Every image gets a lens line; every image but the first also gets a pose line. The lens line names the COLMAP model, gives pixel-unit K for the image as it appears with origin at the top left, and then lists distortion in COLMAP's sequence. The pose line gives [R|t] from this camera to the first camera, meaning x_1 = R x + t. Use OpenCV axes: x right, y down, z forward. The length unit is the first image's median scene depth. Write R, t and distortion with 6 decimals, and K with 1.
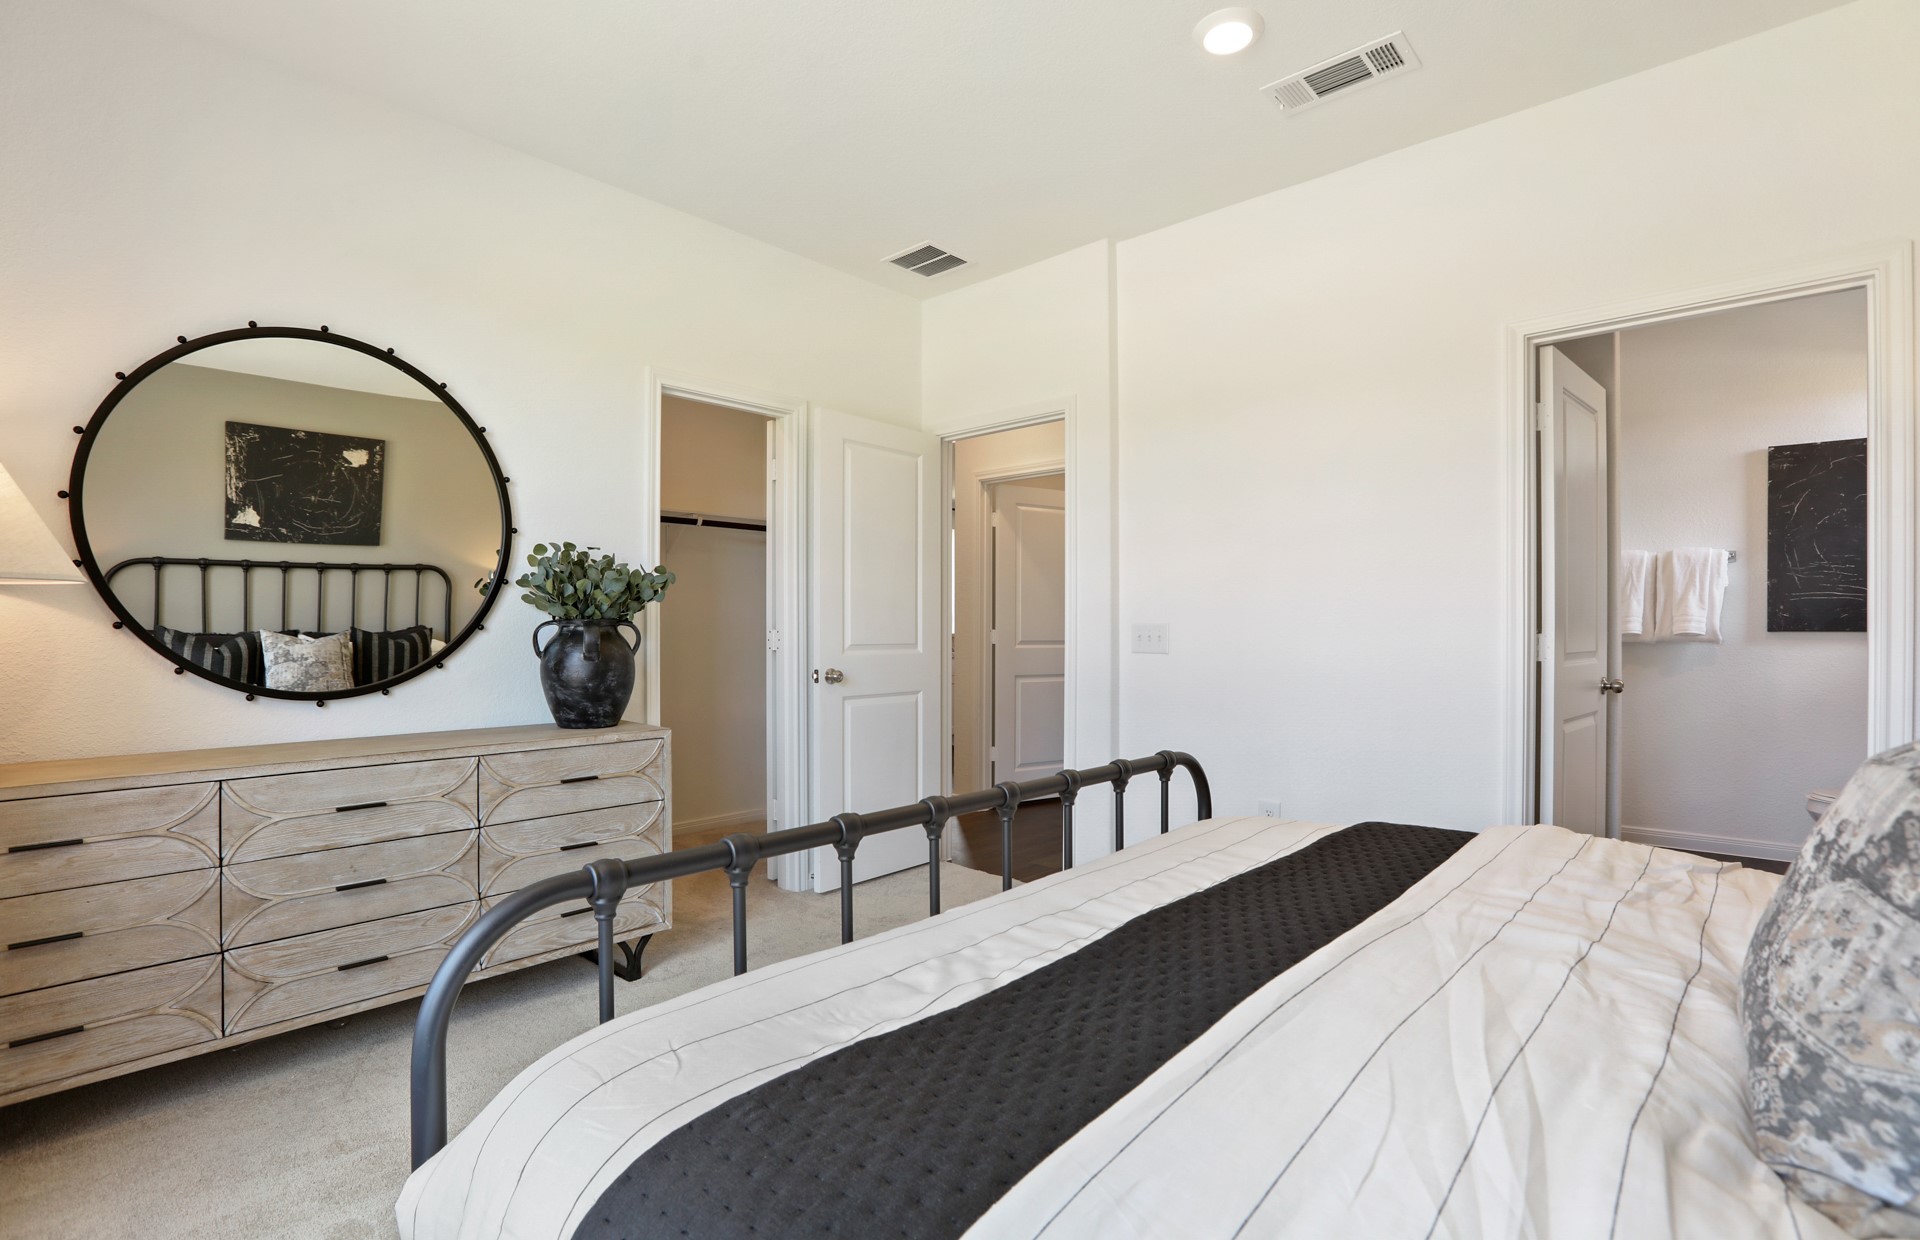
lens RADIAL K [[898.4, 0, 960.5], [0, 898.4, 619.9], [0, 0, 1]] dist [-0.013925, 0.001450]
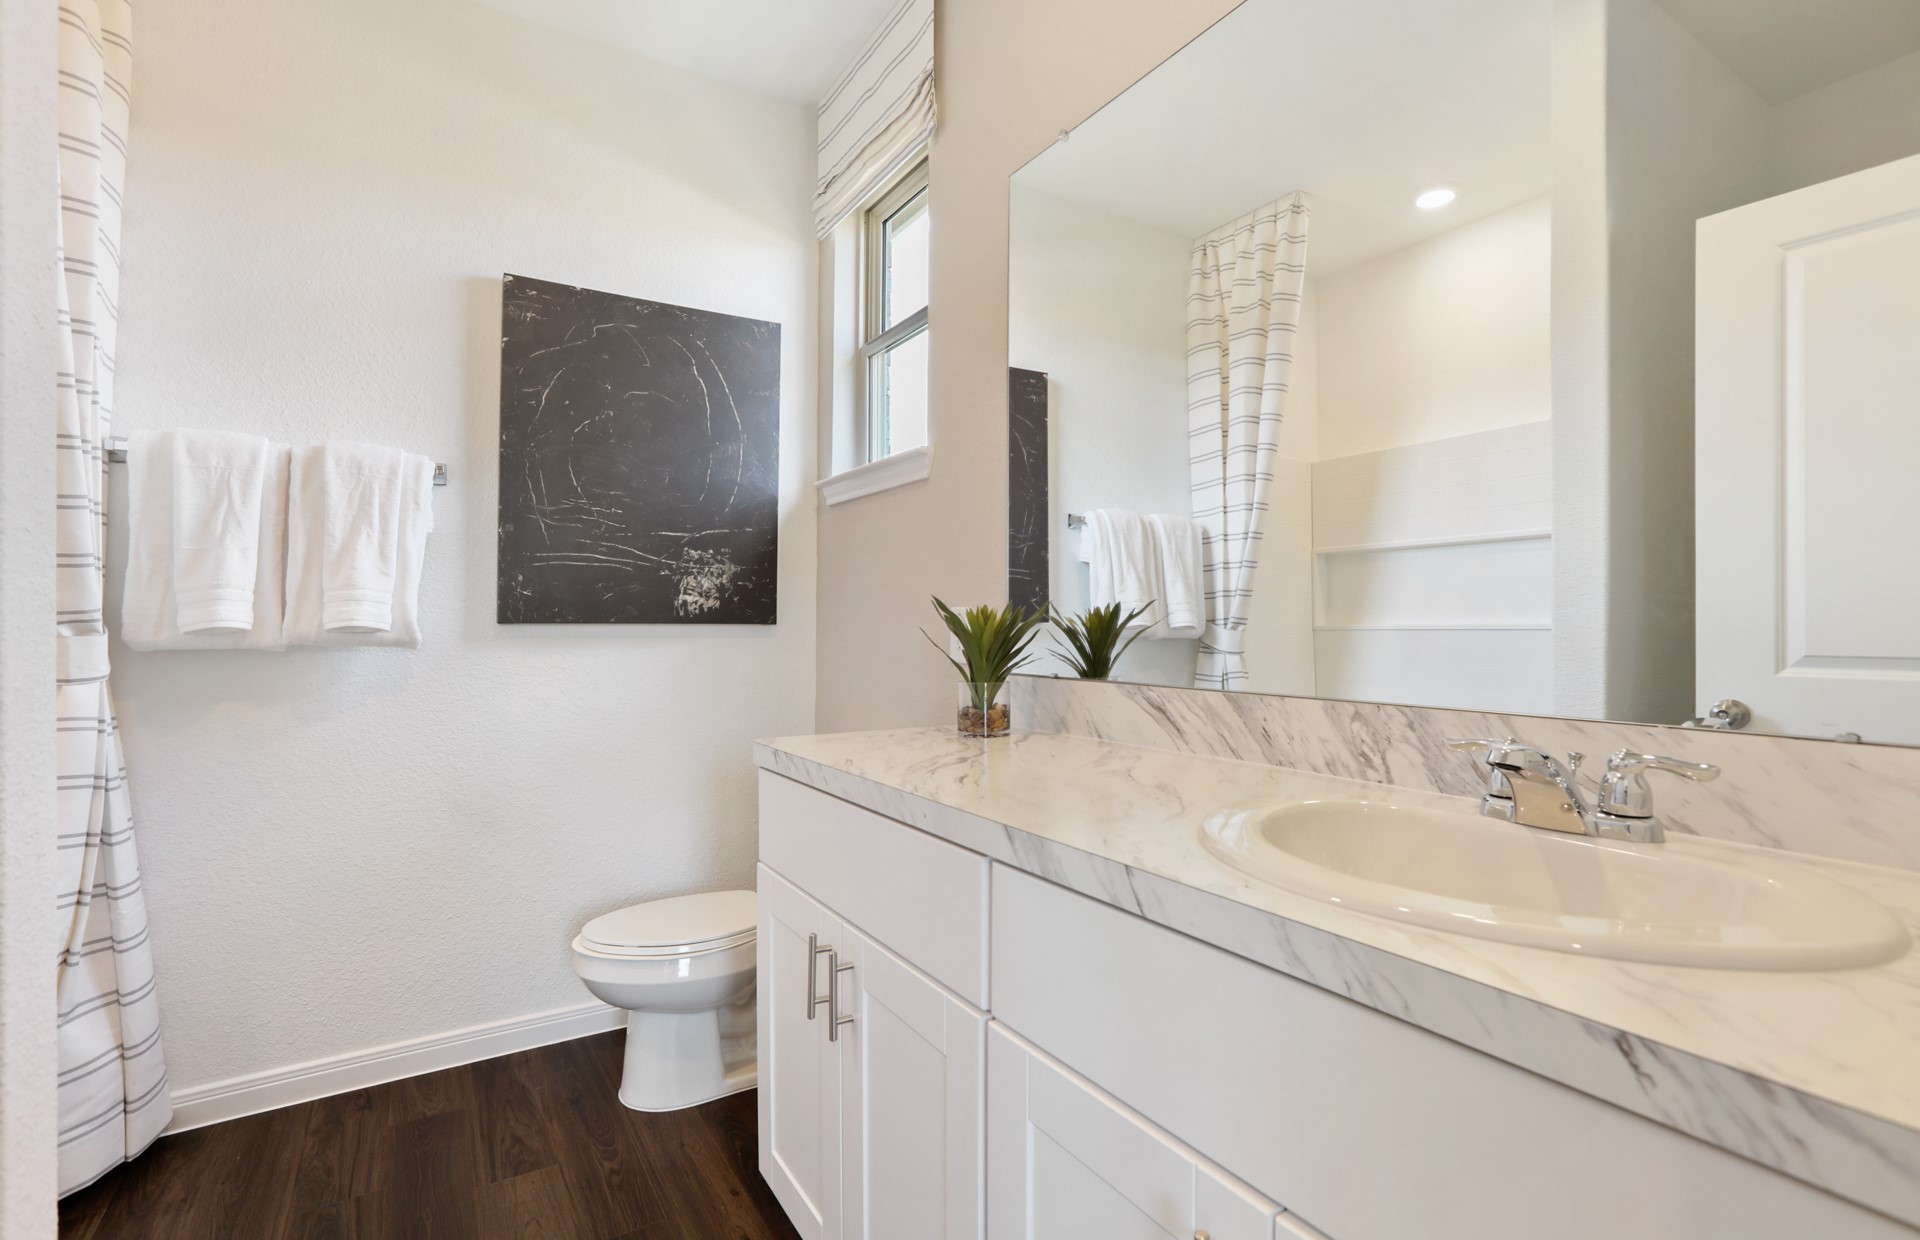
lens RADIAL K [[898.4, 0, 969.8], [0, 898.4, 617.1], [0, 0, 1]] dist [-0.013925, 0.001450]
pose [[0.257237, 0.005012, 0.966335, 0.460917], [-0.007703, 0.999965, -0.003136, 0.008780], [-0.966318, -0.006637, 0.257267, 0.584708]]
